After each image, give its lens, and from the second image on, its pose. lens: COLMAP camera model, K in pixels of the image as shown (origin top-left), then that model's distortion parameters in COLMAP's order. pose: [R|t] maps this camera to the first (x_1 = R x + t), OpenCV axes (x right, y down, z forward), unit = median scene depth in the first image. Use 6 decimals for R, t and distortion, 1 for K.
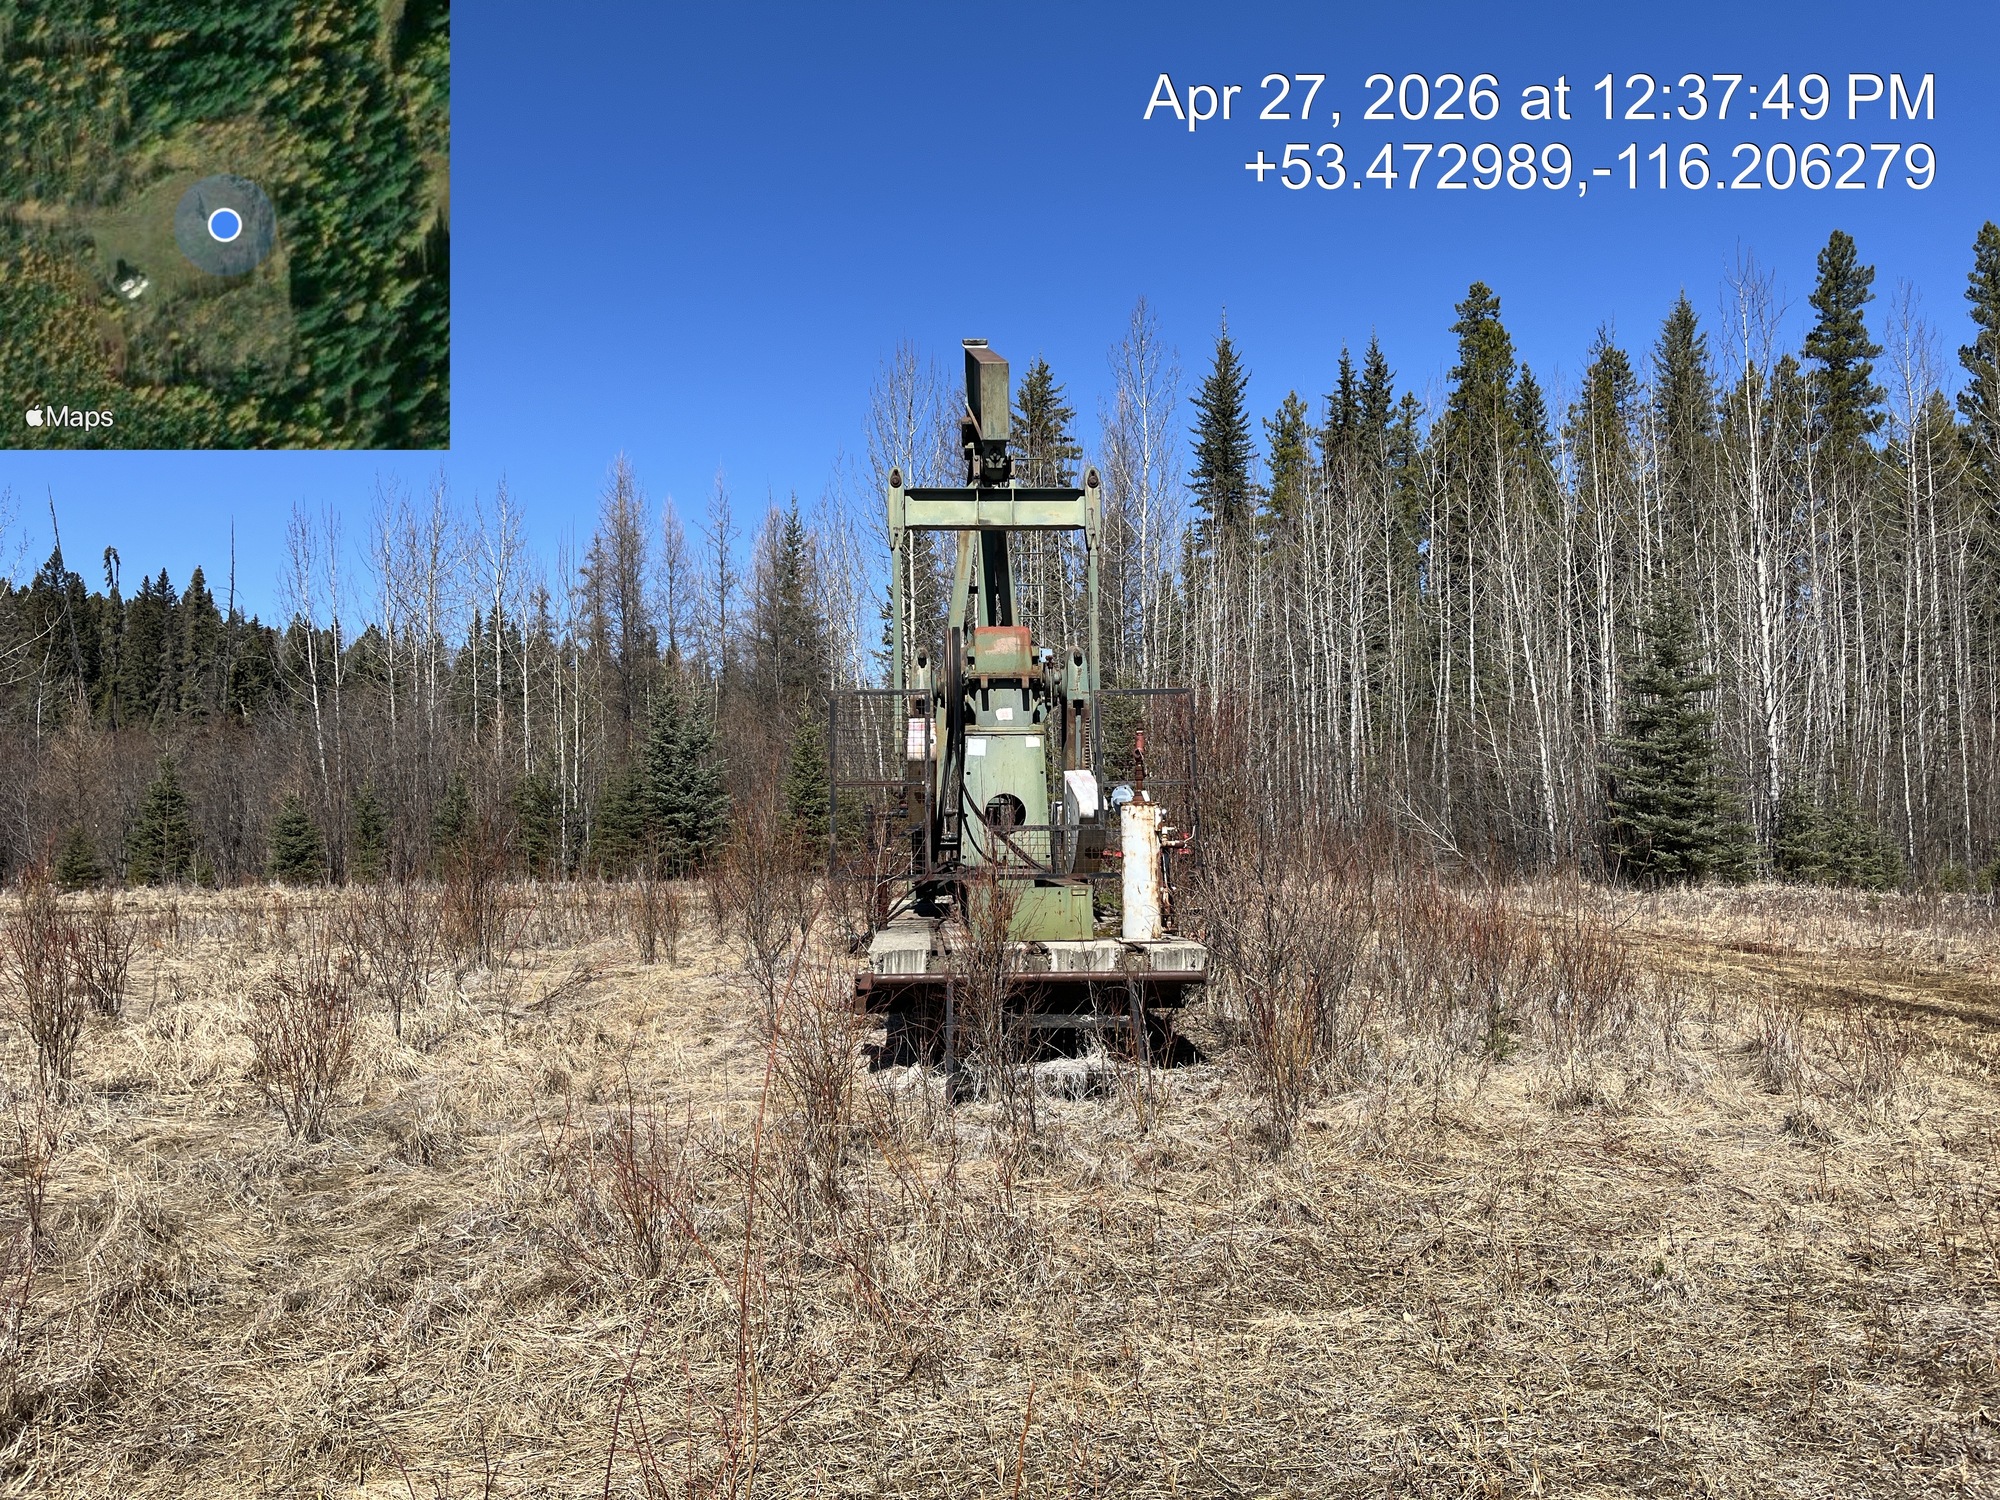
lens RADIAL K [[1502.0, 0, 1016.6], [0, 1502.0, 762.5], [0, 0, 1]] dist [0.051161, -0.080617]
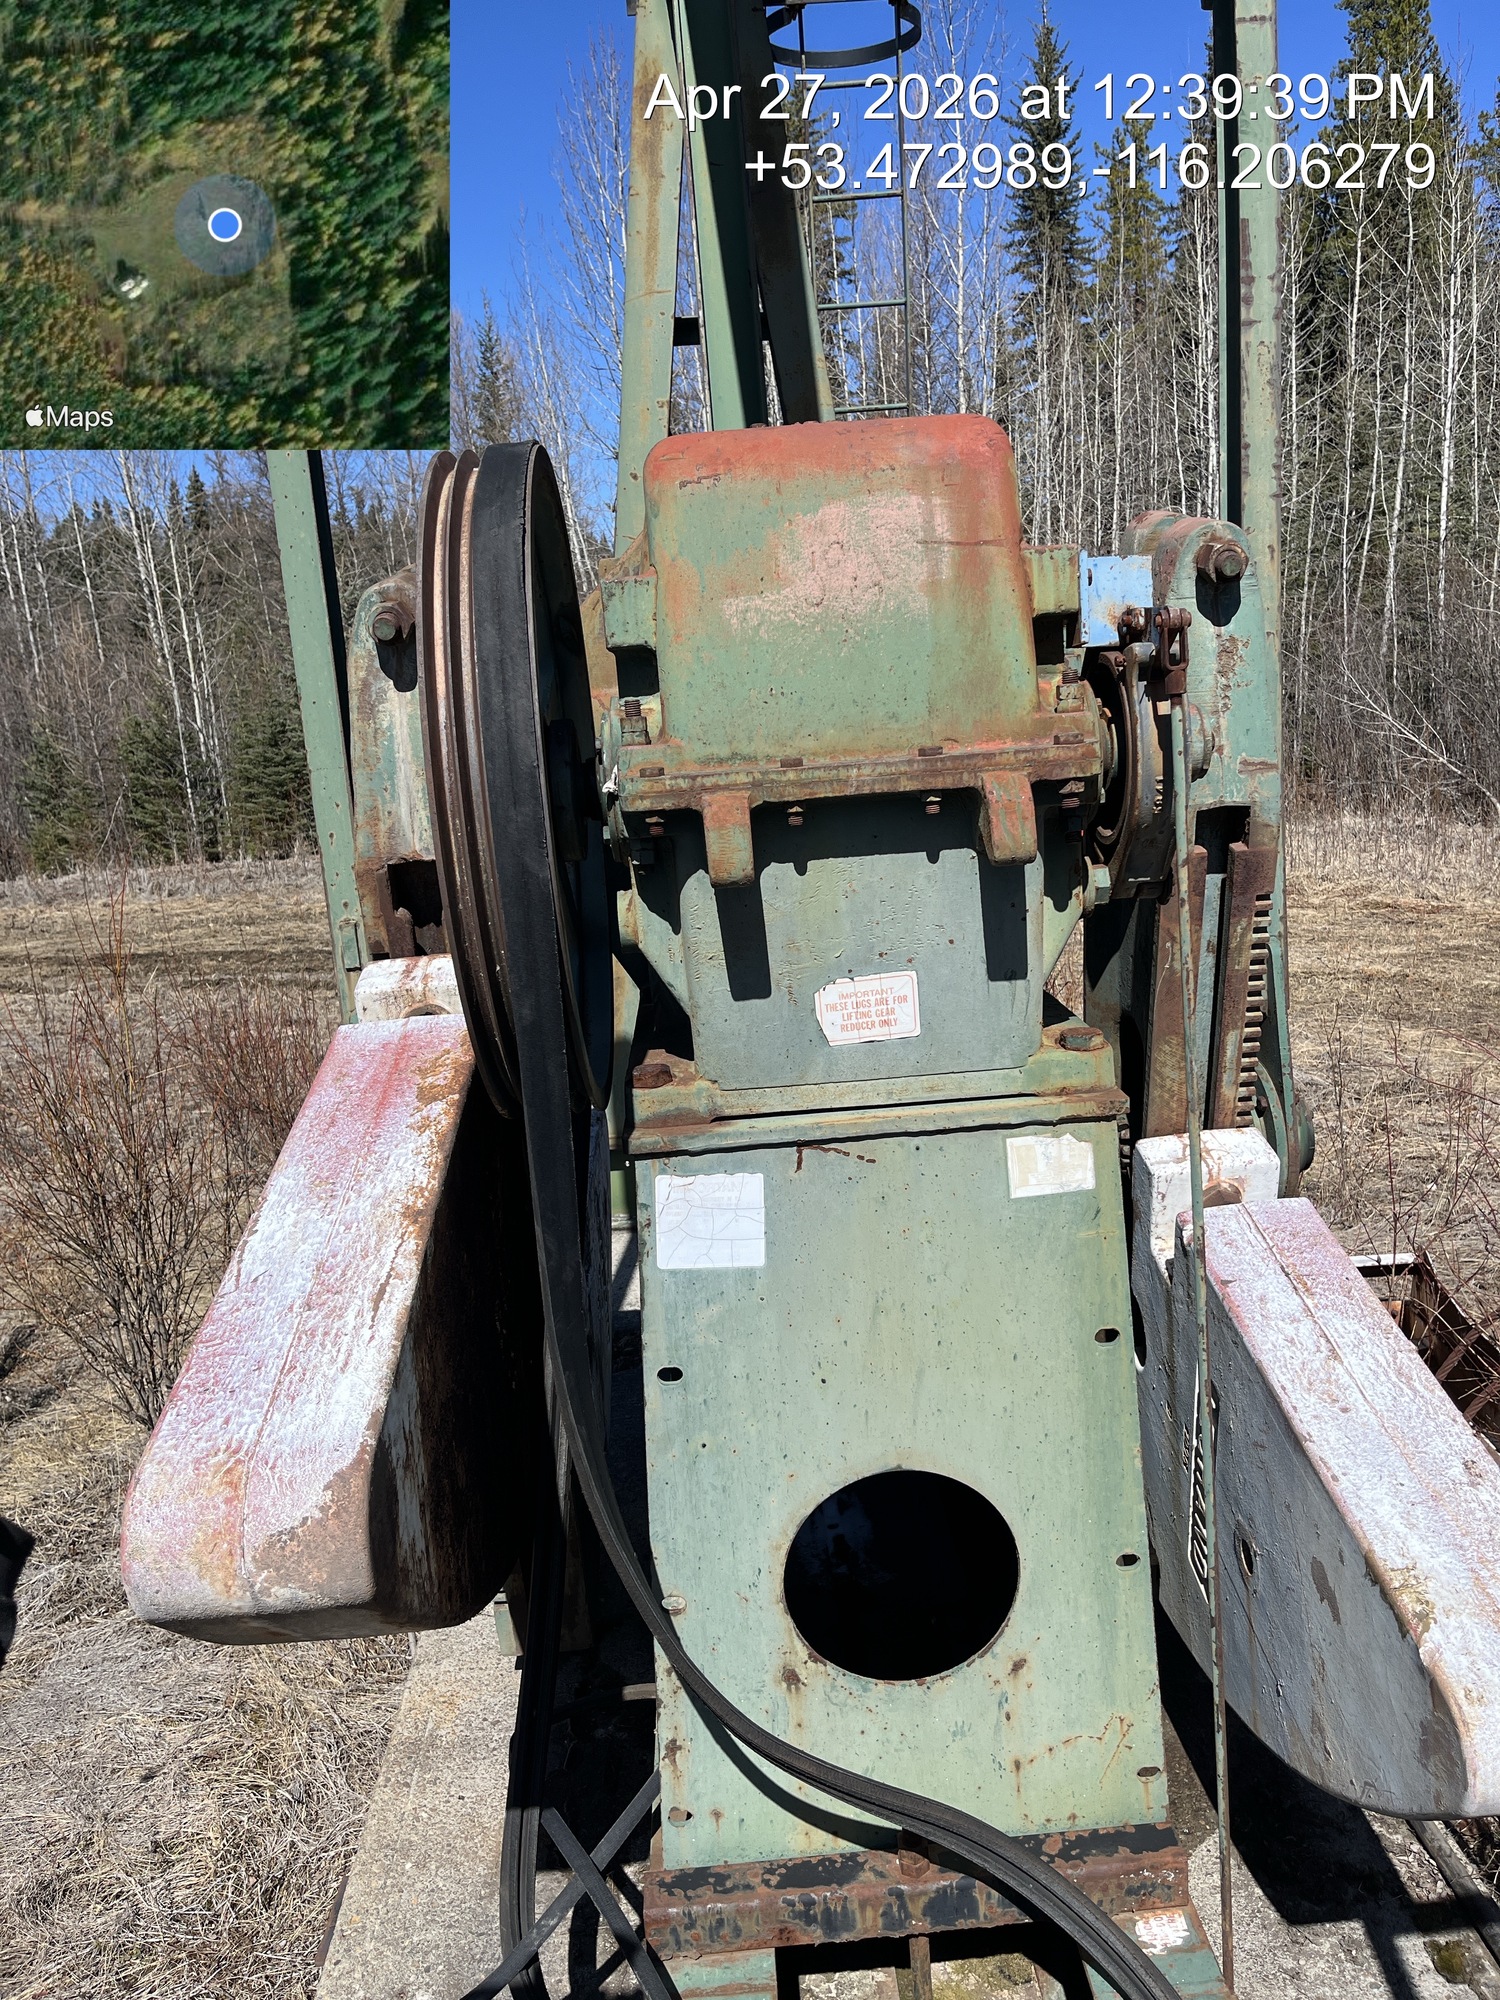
lens RADIAL K [[1502.0, 0, 759.3], [0, 1502.0, 1035.0], [0, 0, 1]] dist [0.051161, -0.080617]
pose [[0.998038, -0.053341, -0.032787, -0.013607], [0.060196, 0.961503, 0.268120, -0.067481], [0.017223, -0.269567, 0.962828, 0.781665]]
